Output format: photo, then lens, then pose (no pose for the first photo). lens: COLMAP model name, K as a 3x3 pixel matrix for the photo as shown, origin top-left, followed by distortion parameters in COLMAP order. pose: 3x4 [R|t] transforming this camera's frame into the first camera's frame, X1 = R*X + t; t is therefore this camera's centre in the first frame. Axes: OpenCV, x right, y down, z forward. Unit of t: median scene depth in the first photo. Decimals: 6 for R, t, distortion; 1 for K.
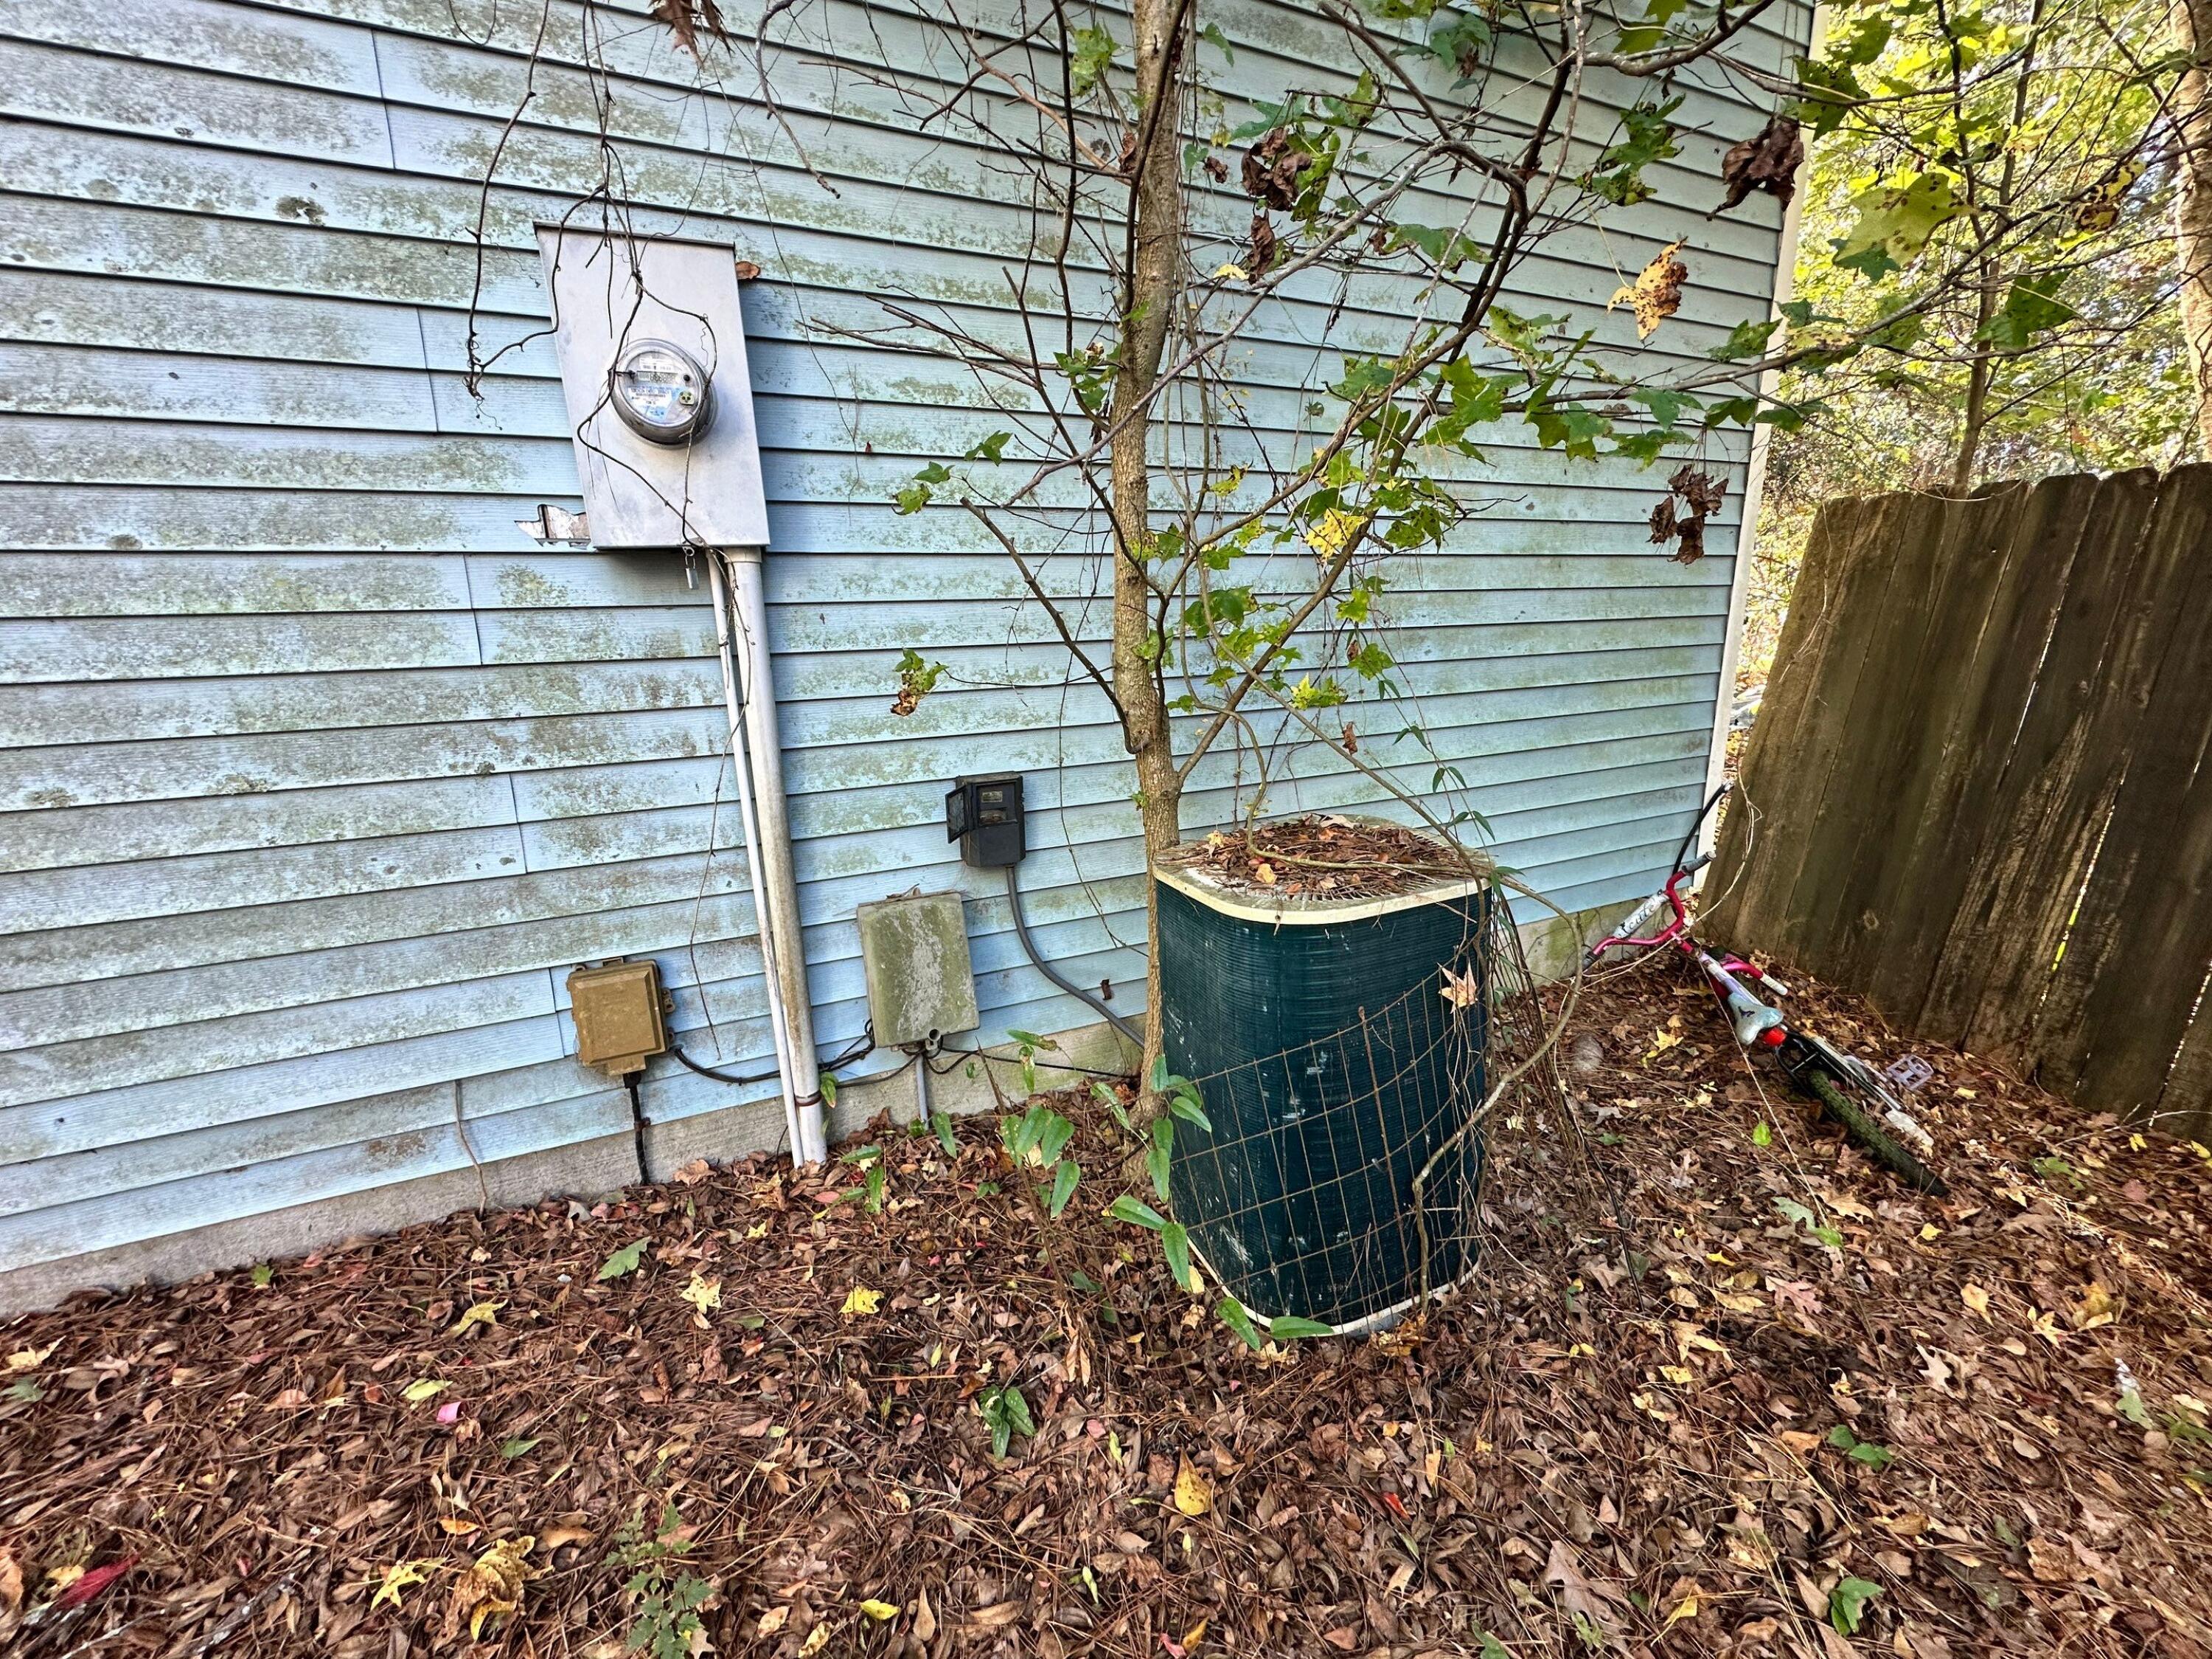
lens RADIAL K [[883.5, 0, 1103.9], [0, 883.5, 832.3], [0, 0, 1]] dist [-0.002186, 0.000483]
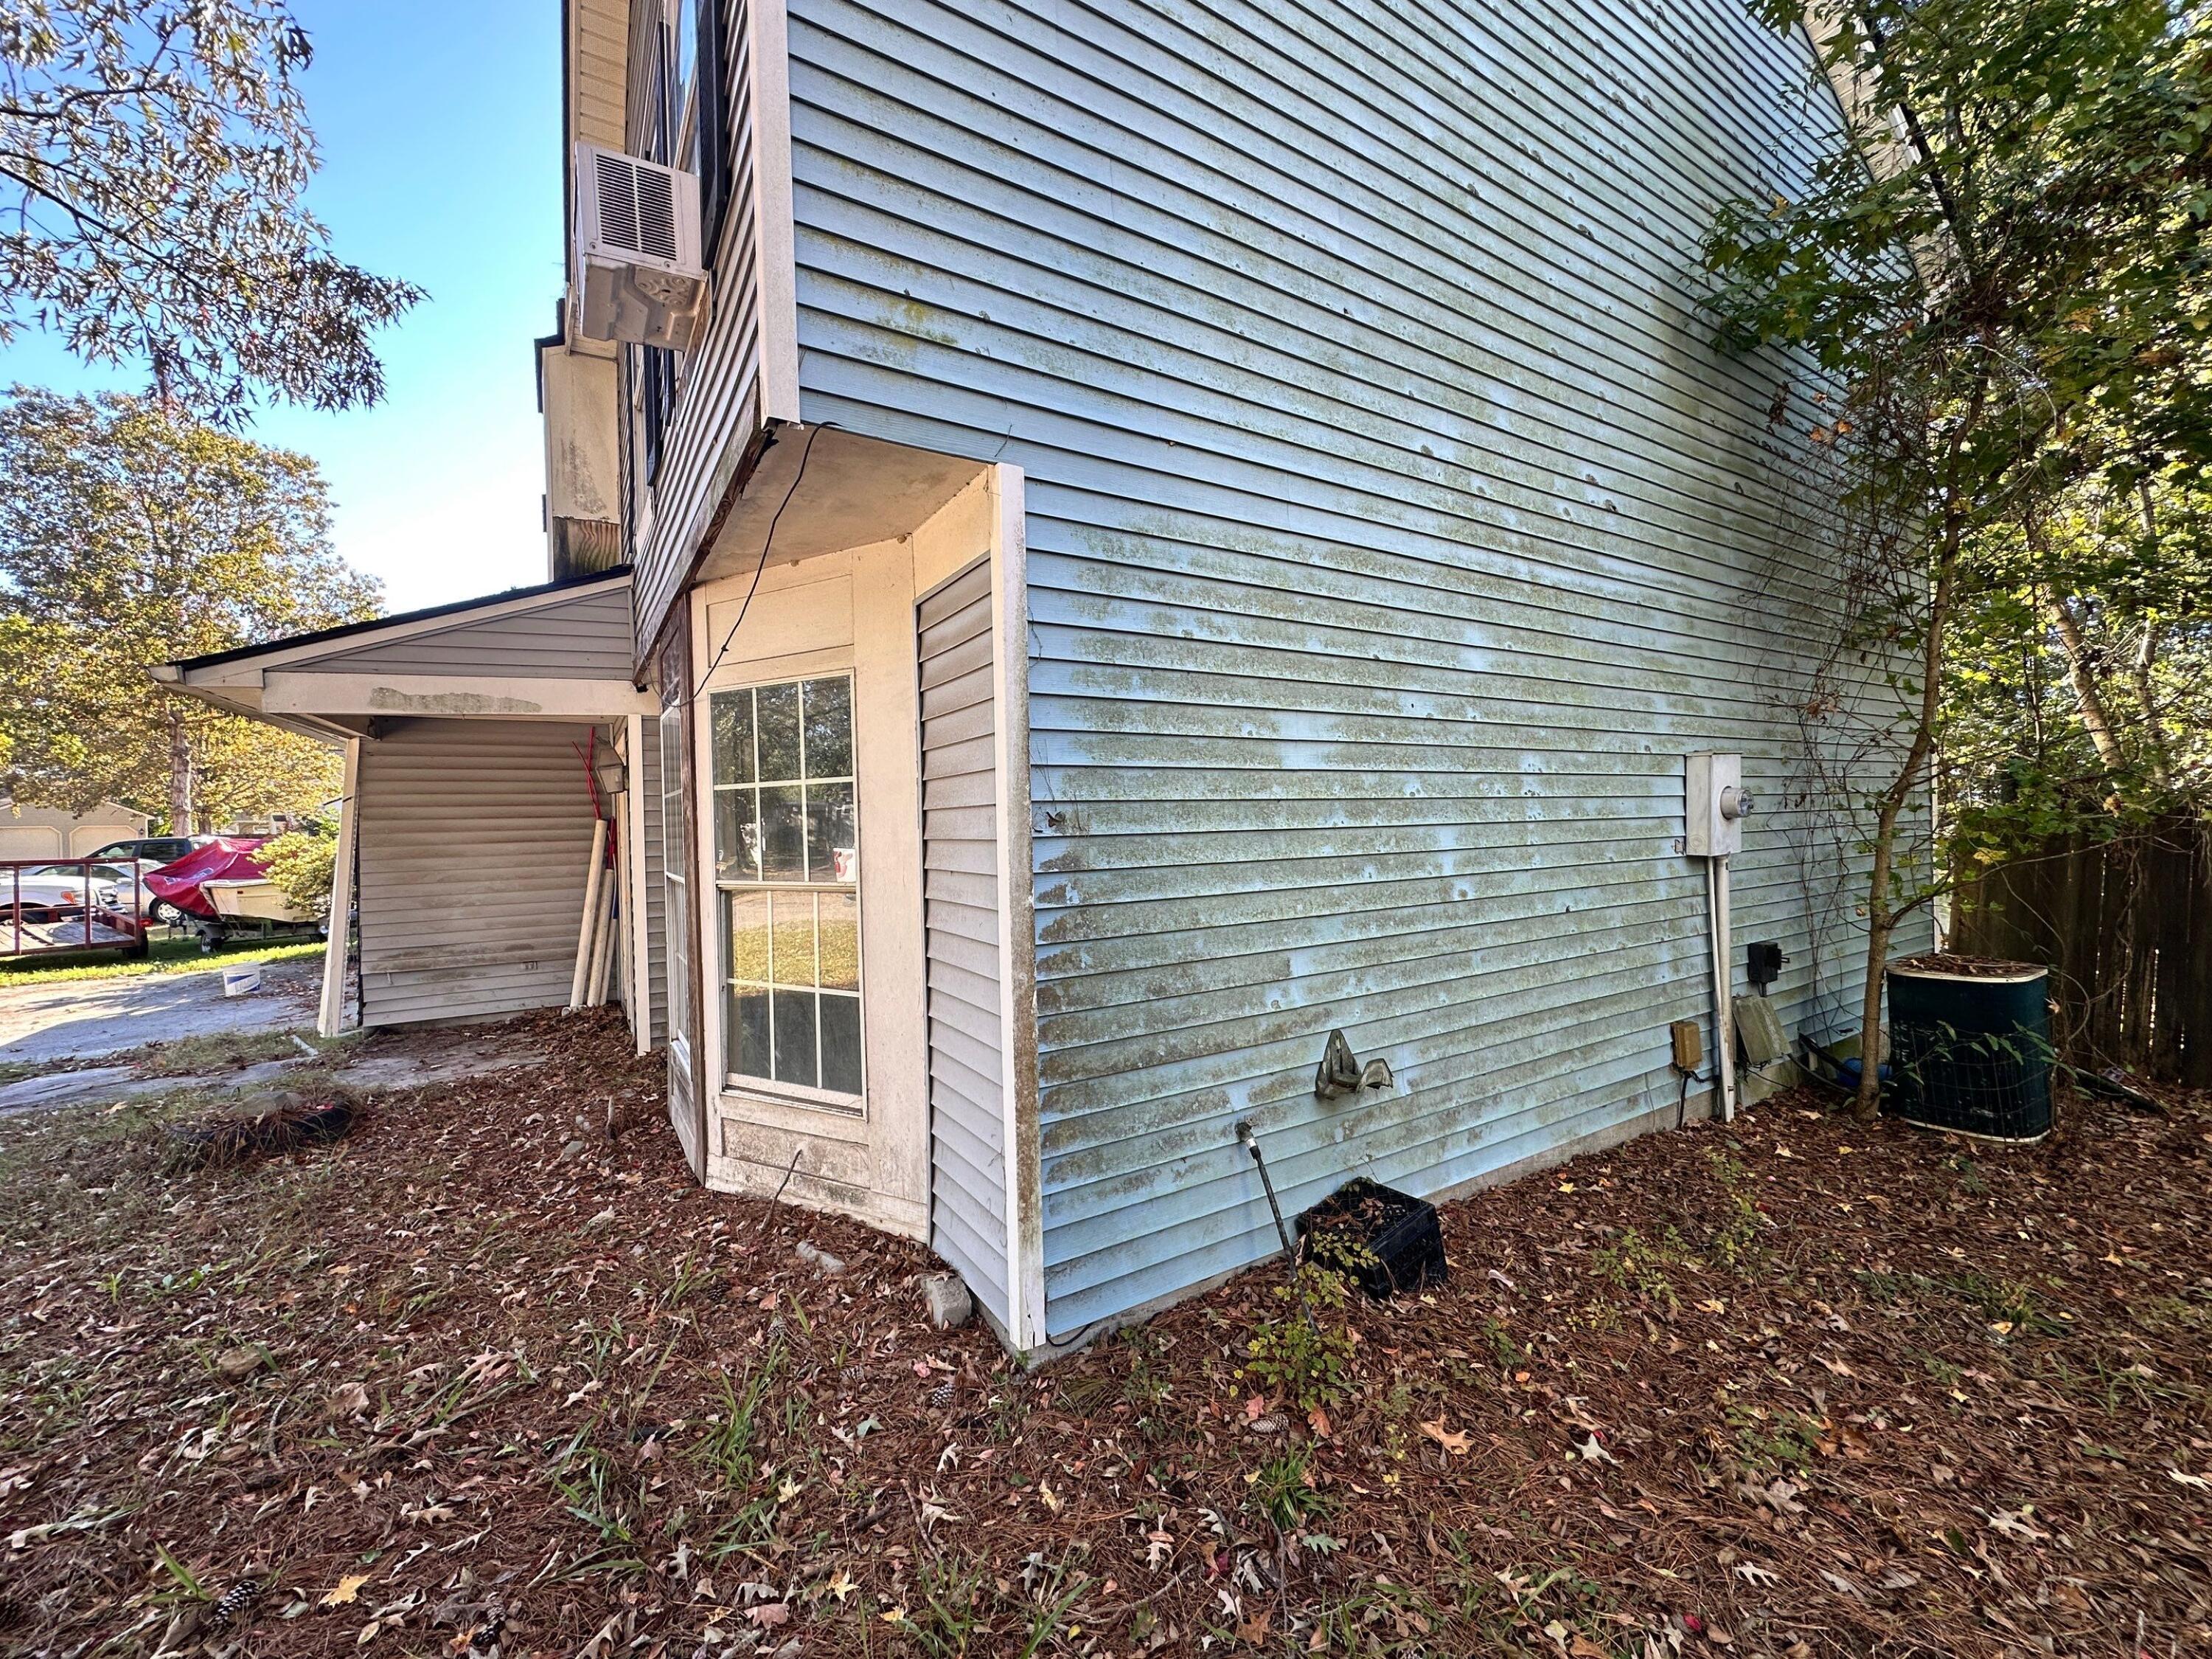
lens RADIAL K [[883.5, 0, 1103.9], [0, 883.5, 832.3], [0, 0, 1]] dist [-0.002186, 0.000483]
pose [[0.991754, -0.002567, 0.128129, -2.272612], [0.032234, 0.972652, -0.230019, 0.138185], [-0.124035, 0.232253, 0.964714, -1.149650]]
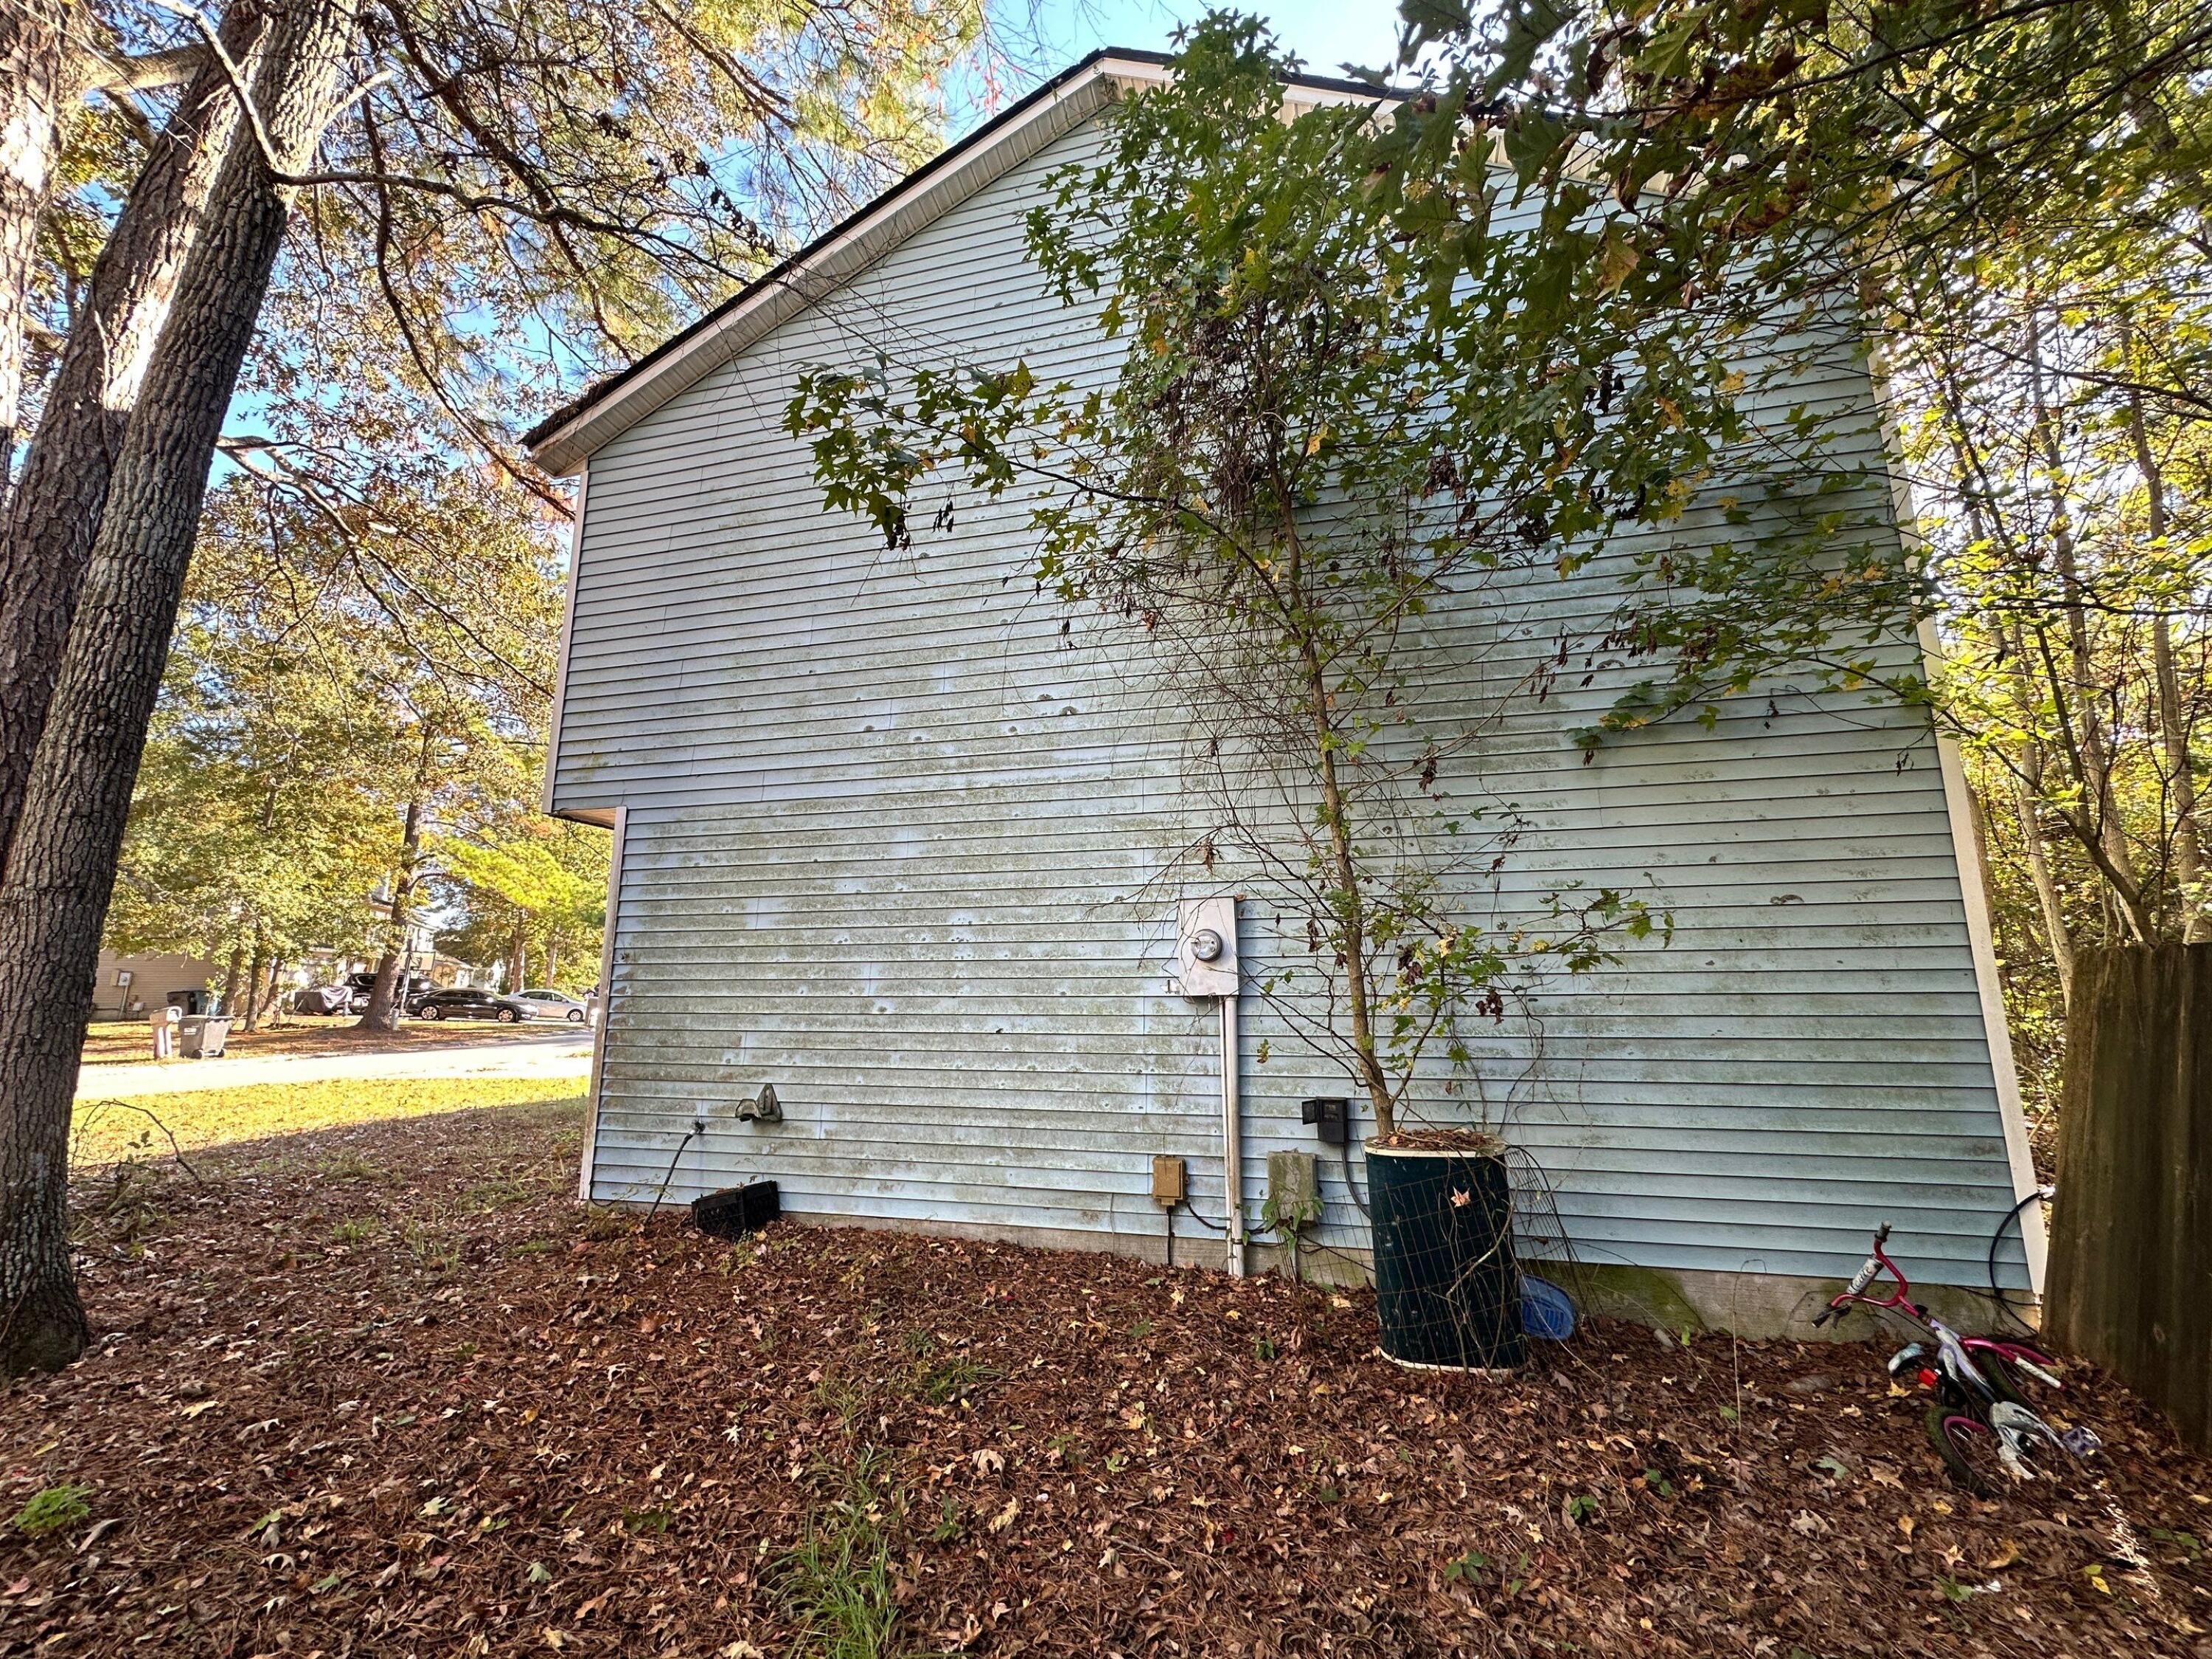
lens RADIAL K [[883.5, 0, 1103.9], [0, 883.5, 832.3], [0, 0, 1]] dist [-0.002186, 0.000483]
pose [[0.778423, -0.087958, -0.621547, 0.880296], [-0.164878, 0.926723, -0.337637, 0.162621], [0.605700, 0.365304, 0.706881, -1.143177]]
